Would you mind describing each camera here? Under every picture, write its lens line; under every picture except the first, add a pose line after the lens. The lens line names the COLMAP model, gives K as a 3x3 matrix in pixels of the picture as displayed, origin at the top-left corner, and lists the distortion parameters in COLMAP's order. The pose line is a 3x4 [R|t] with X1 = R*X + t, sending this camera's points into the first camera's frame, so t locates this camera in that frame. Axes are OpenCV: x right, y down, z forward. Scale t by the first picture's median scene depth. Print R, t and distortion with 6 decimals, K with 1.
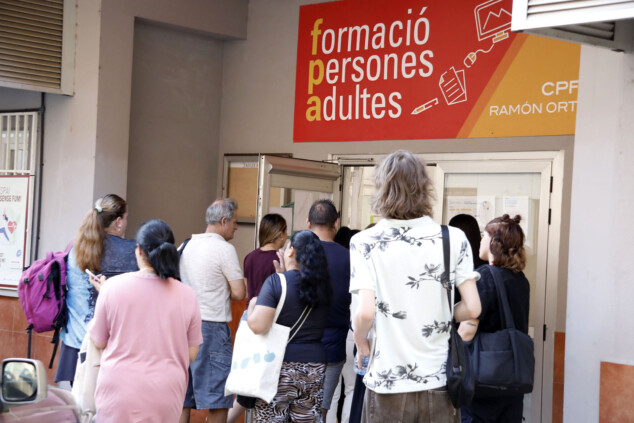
lens RADIAL K [[1238.8, 0, 312.5], [0, 1238.8, 215.1], [0, 0, 1]] dist [0.432154, 0.000000]
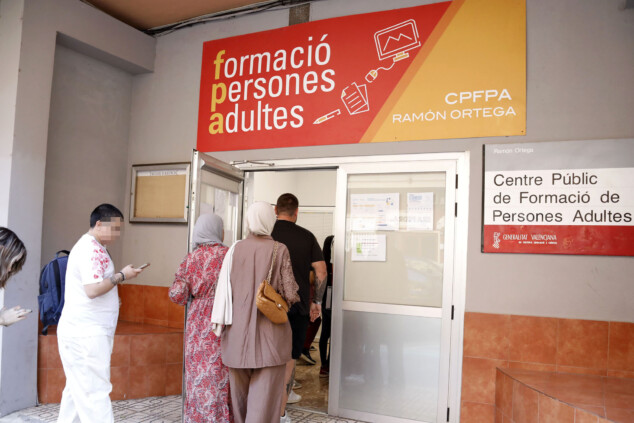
lens RADIAL K [[517.2, 0, 339.5], [0, 517.2, 229.7], [0, 0, 1]] dist [-0.126655, 0.031293]
pose [[0.935065, -0.004138, 0.354452, -0.064710], [0.005959, 0.999974, -0.004046, 0.018028], [-0.354426, 0.005896, 0.935065, 0.533389]]
